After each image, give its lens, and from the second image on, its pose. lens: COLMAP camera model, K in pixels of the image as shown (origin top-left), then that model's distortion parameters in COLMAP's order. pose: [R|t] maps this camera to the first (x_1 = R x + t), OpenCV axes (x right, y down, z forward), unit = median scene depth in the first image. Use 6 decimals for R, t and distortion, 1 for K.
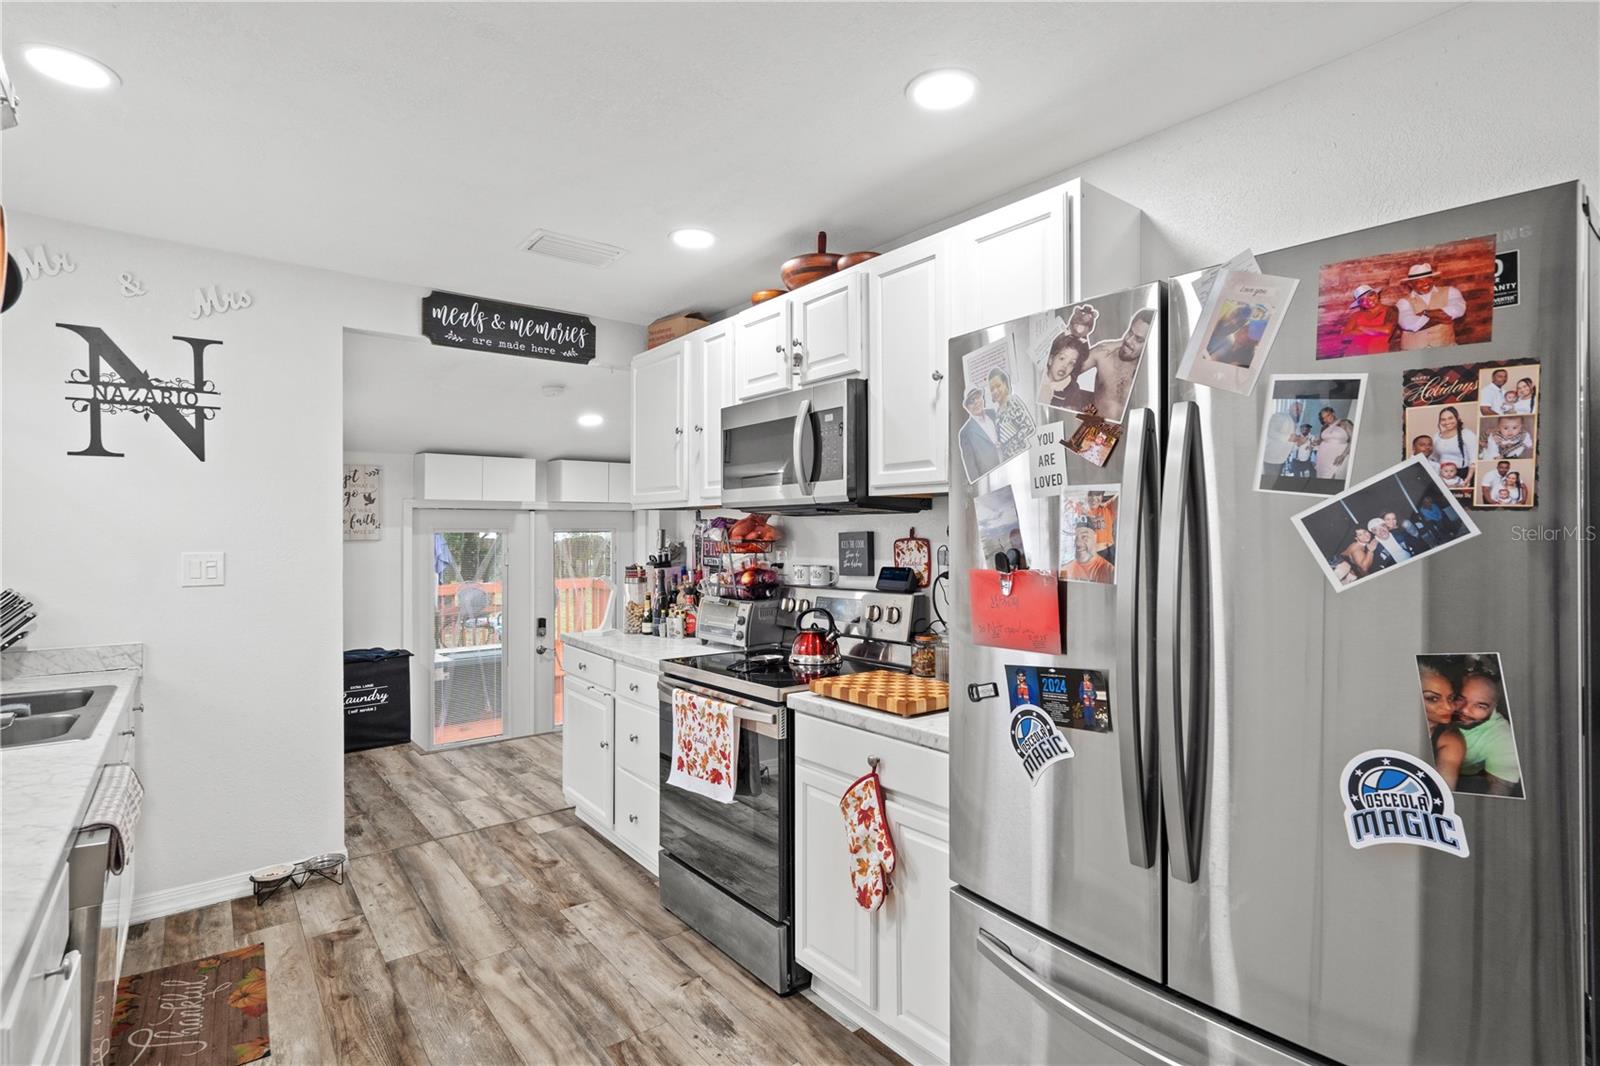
lens RADIAL K [[774.1, 0, 808.2], [0, 774.1, 522.6], [0, 0, 1]] dist [0.001364, 0.000404]
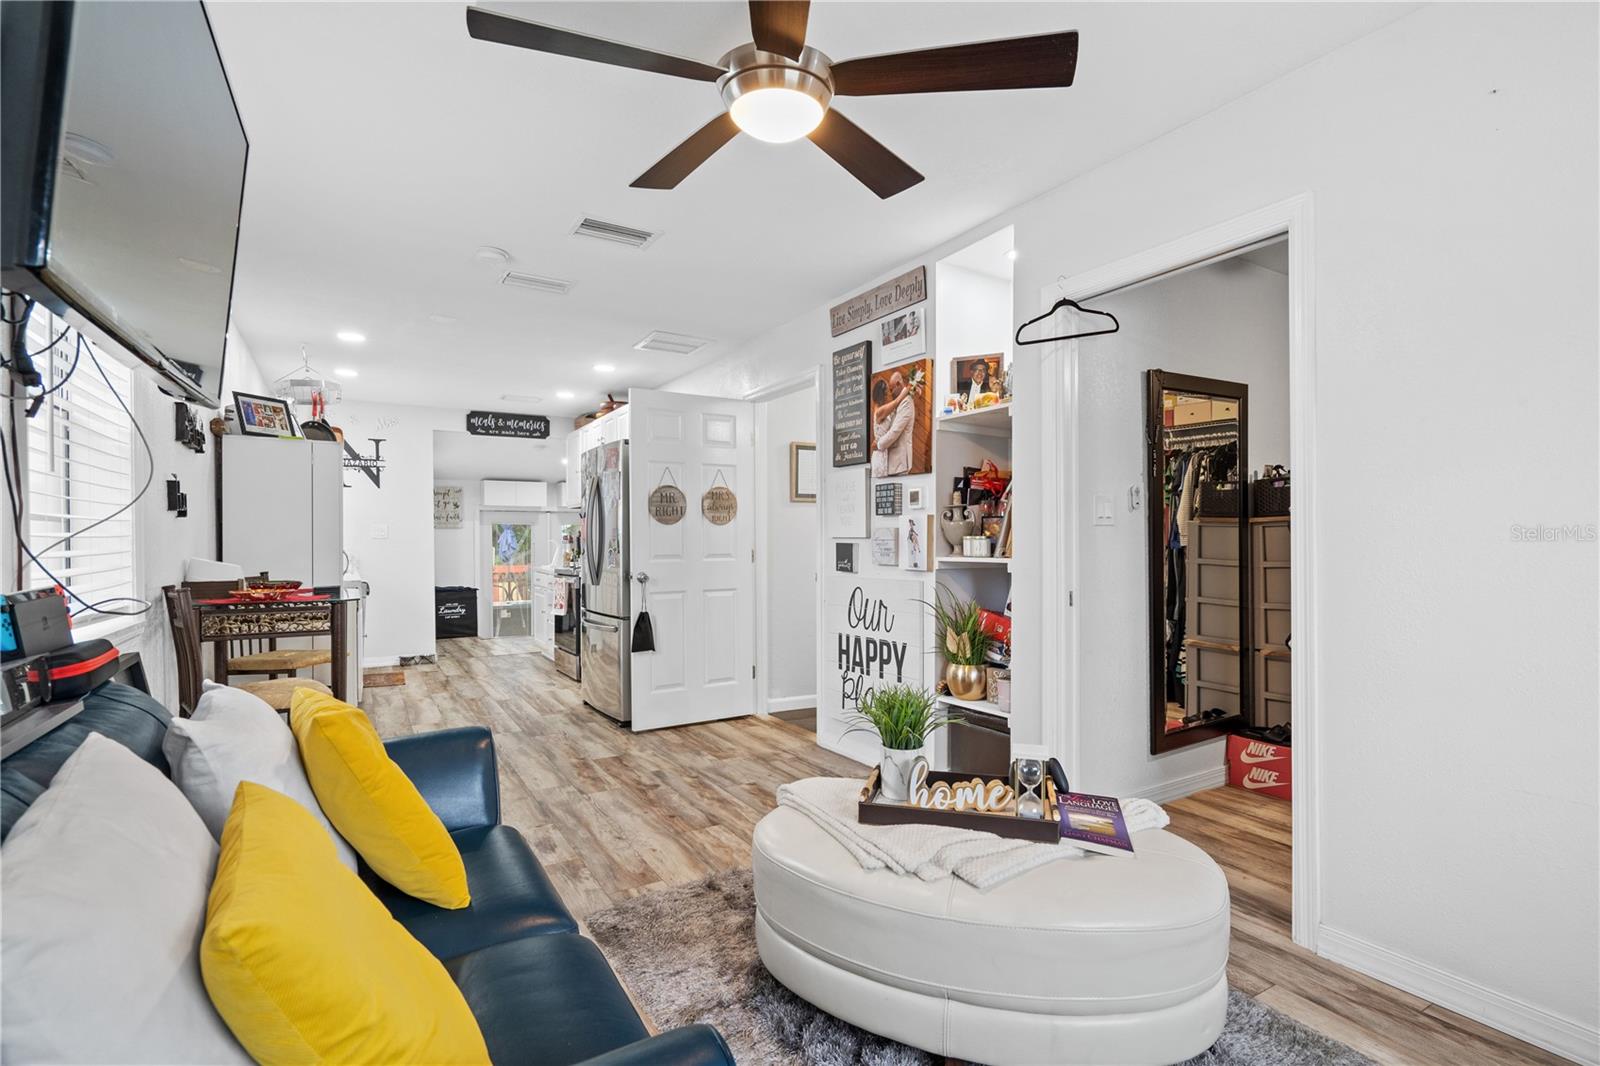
lens RADIAL K [[748.6, 0, 797.4], [0, 748.6, 540.1], [0, 0, 1]] dist [0.004942, 0.000043]
pose [[0.991409, -0.001801, -0.130783, 0.695872], [0.003341, 0.999928, 0.011557, 0.050280], [0.130753, -0.011894, 0.991344, -0.977802]]
